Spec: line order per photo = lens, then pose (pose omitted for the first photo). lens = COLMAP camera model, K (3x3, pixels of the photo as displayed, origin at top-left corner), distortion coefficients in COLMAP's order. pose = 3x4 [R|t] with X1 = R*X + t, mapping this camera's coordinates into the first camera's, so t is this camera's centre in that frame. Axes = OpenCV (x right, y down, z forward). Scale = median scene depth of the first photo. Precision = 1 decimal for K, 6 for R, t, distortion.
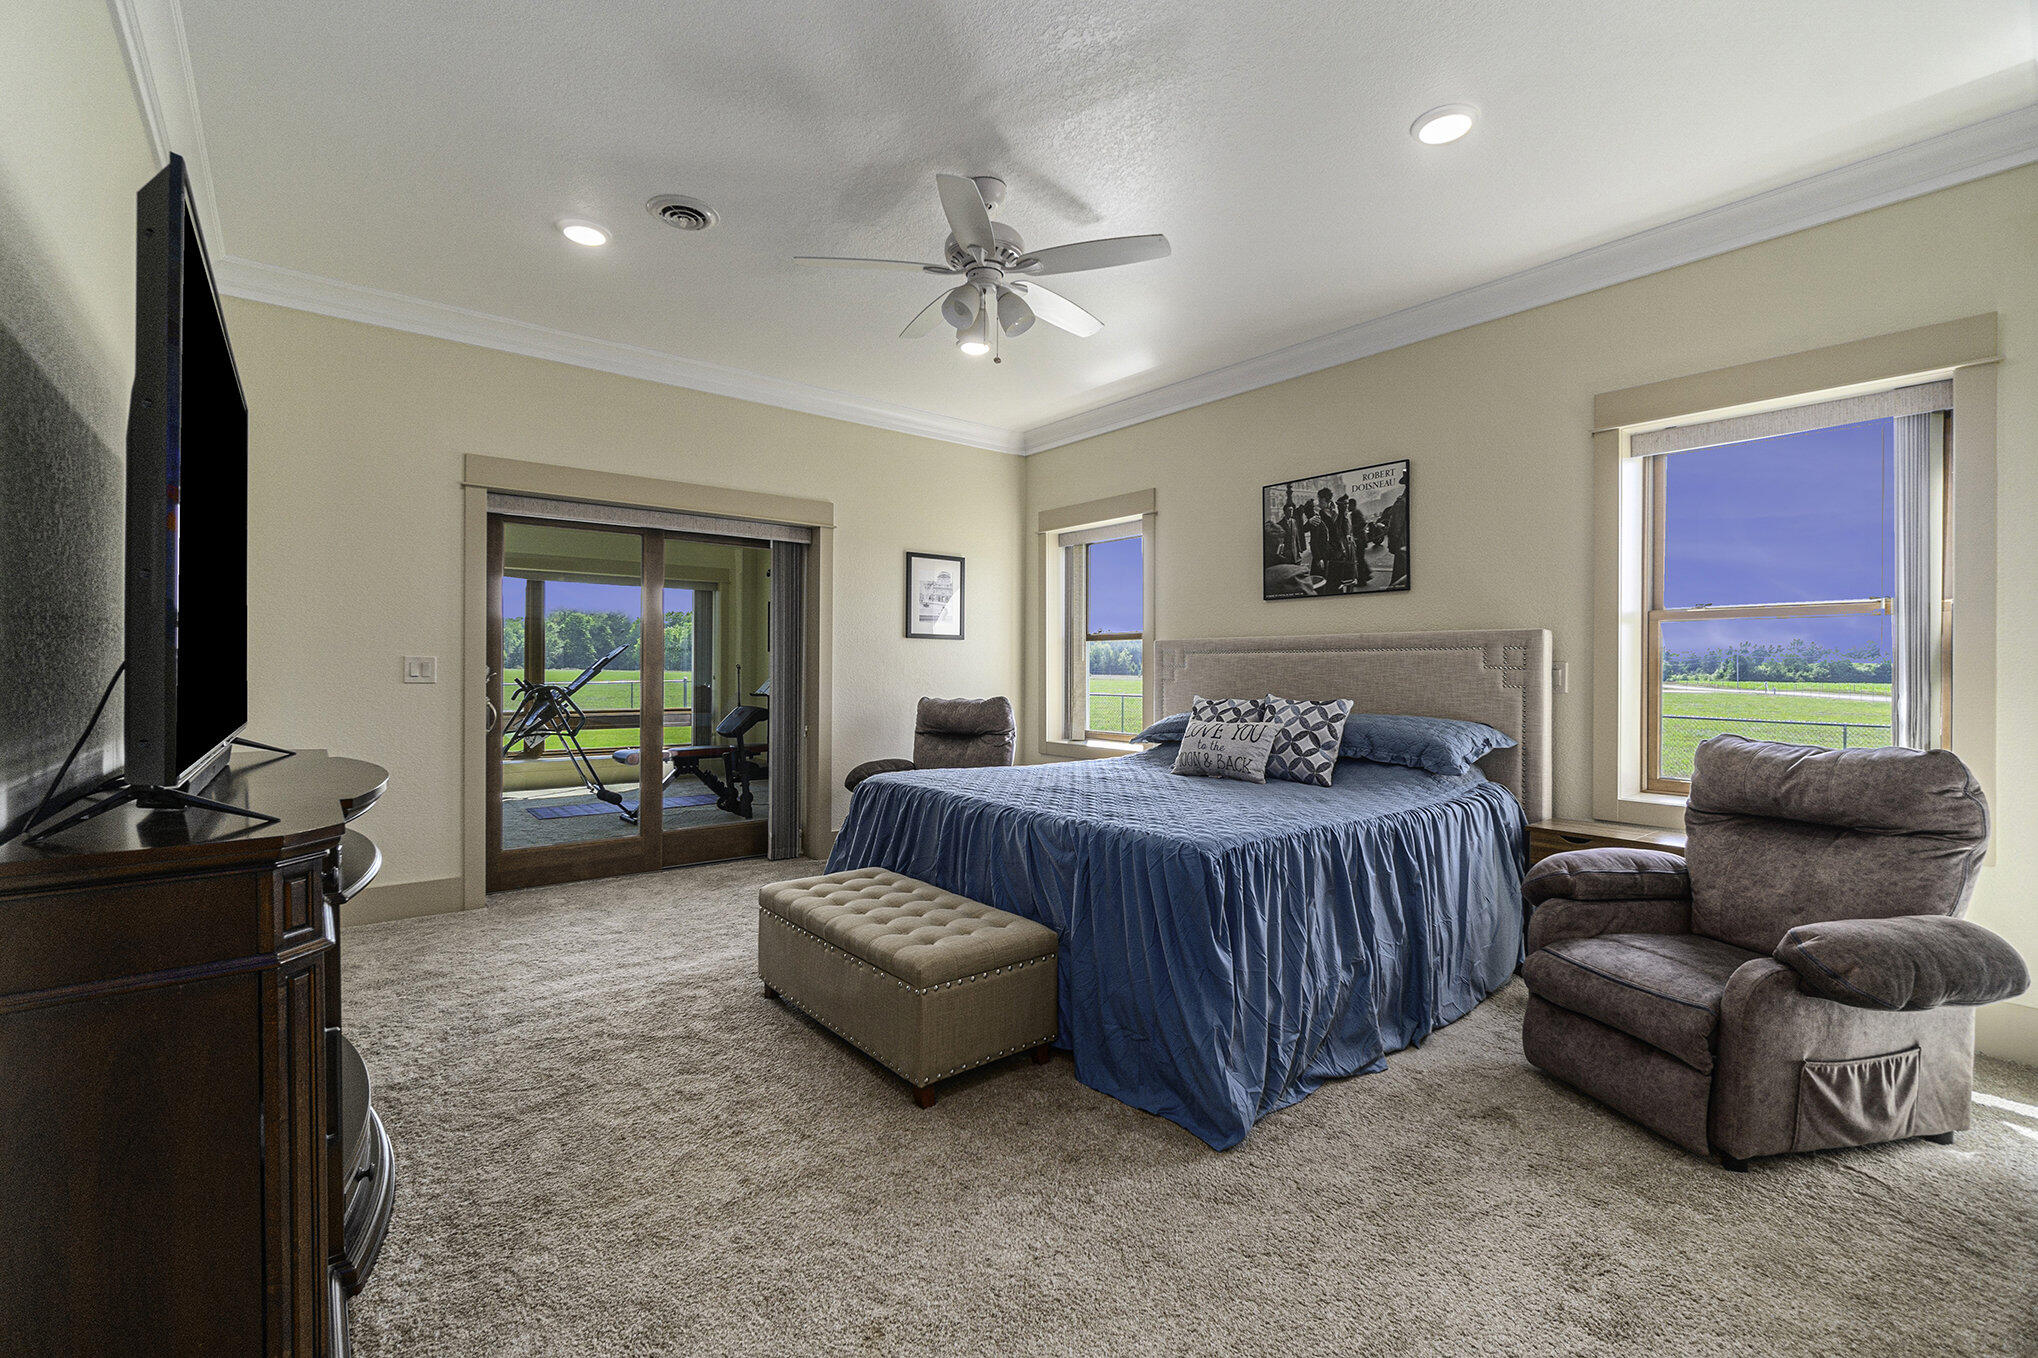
lens RADIAL K [[892.4, 0, 1001.7], [0, 892.4, 670.6], [0, 0, 1]] dist [-0.018462, 0.000971]
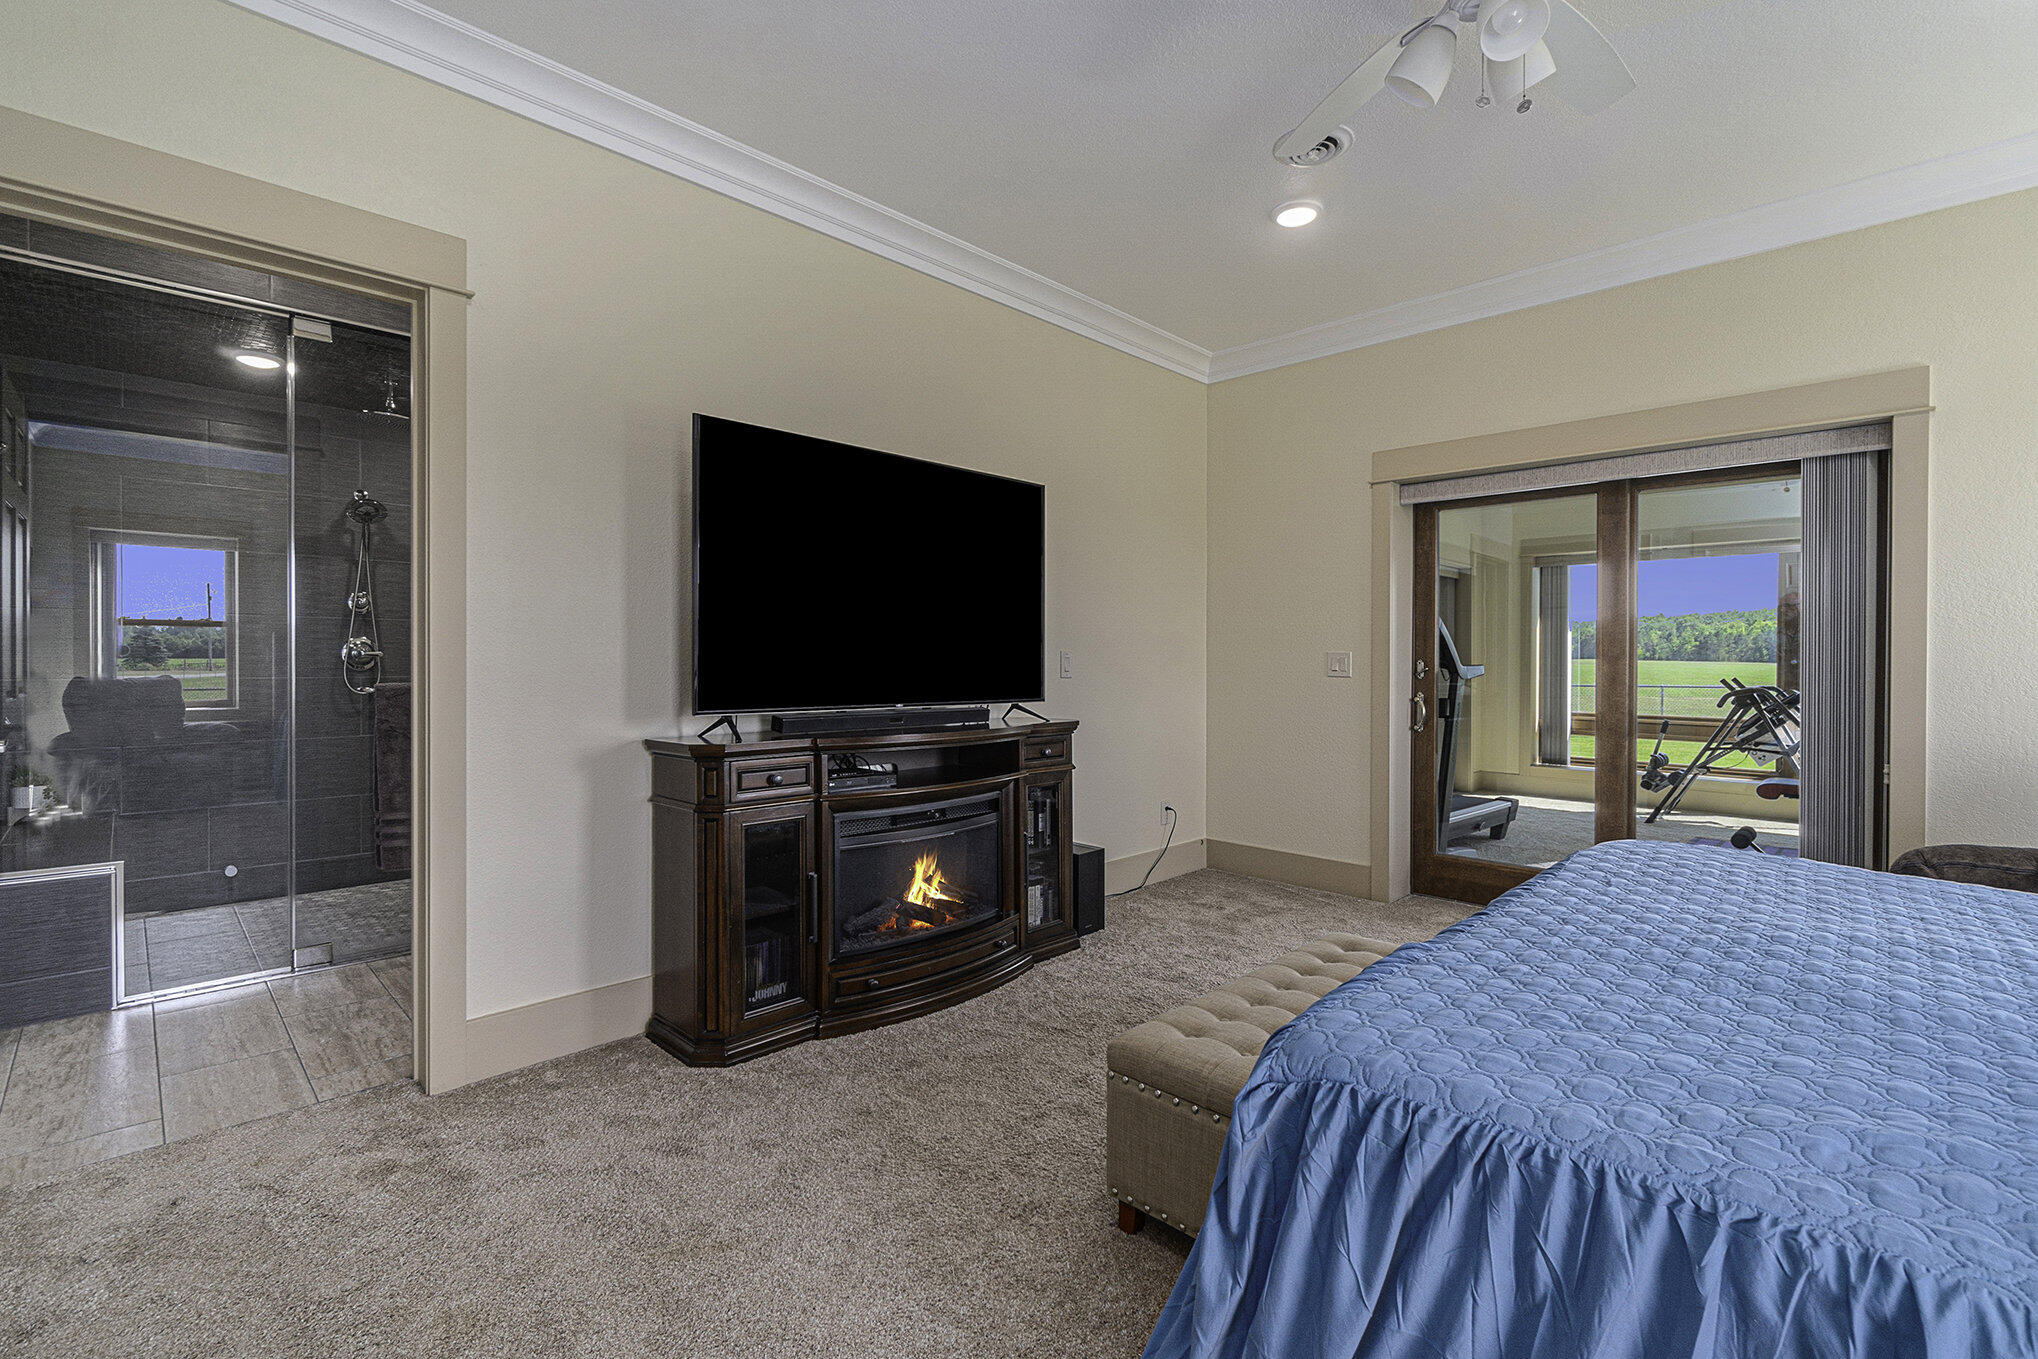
lens RADIAL K [[892.4, 0, 1003.5], [0, 892.4, 676.0], [0, 0, 1]] dist [-0.018462, 0.000971]
pose [[0.096520, 0.006668, -0.995309, 0.387376], [-0.007925, 0.999951, 0.005930, 0.008701], [0.995300, 0.007316, 0.096568, 0.490056]]
